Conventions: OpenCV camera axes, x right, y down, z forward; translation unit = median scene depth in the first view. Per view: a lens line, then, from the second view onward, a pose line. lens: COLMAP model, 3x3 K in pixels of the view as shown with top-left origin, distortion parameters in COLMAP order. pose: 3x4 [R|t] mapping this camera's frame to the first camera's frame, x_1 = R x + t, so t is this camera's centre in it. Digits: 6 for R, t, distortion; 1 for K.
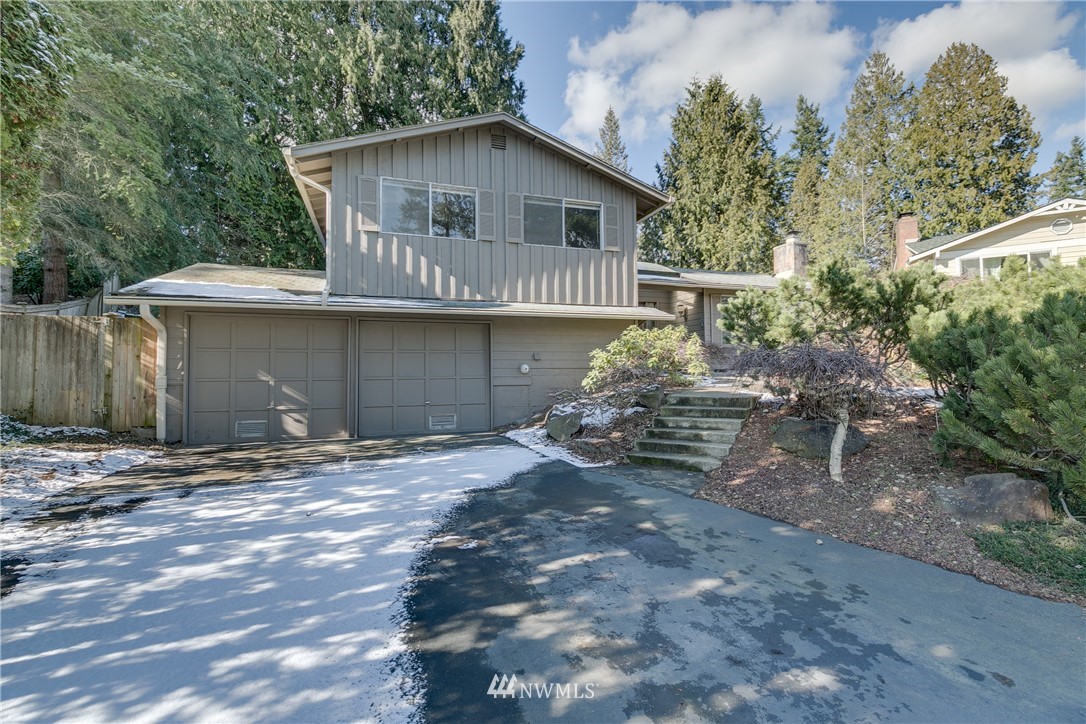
lens RADIAL K [[483.1, 0, 542.4], [0, 483.1, 356.0], [0, 0, 1]] dist [0.023482, -0.017514]
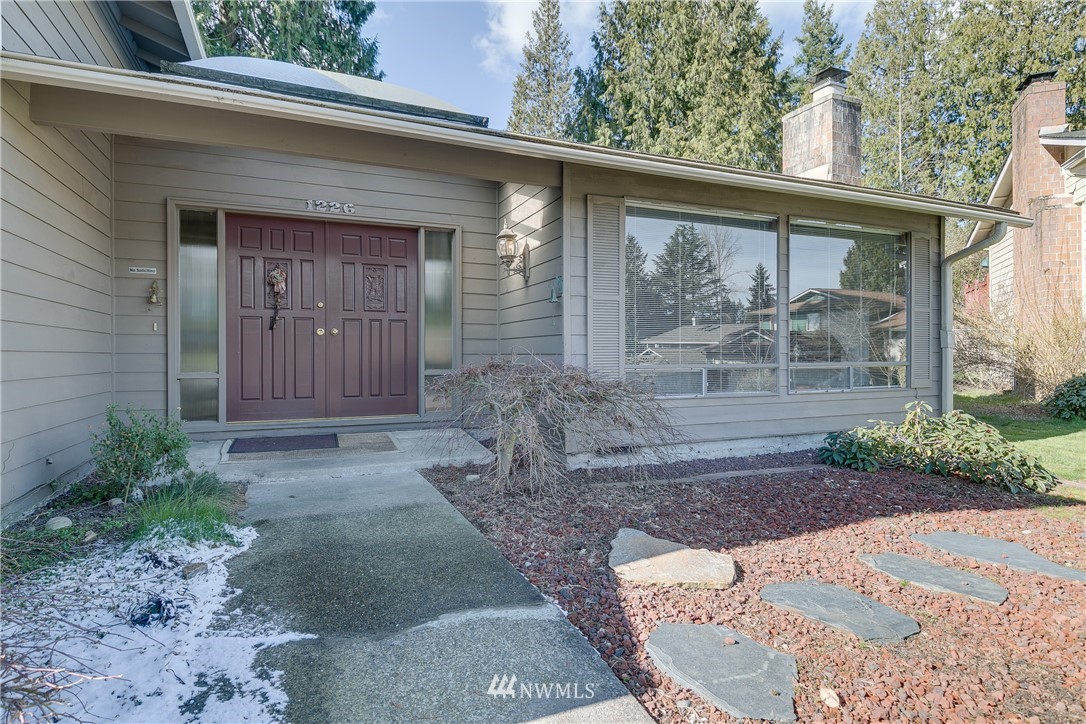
lens RADIAL K [[579.1, 0, 543.0], [0, 579.1, 362.0], [0, 0, 1]] dist [0.003817, -0.000630]
pose [[0.996815, 0.001723, 0.079724, 0.128708], [-0.005709, 0.998743, 0.049801, -0.018761], [-0.079538, -0.050098, 0.995572, 0.281833]]
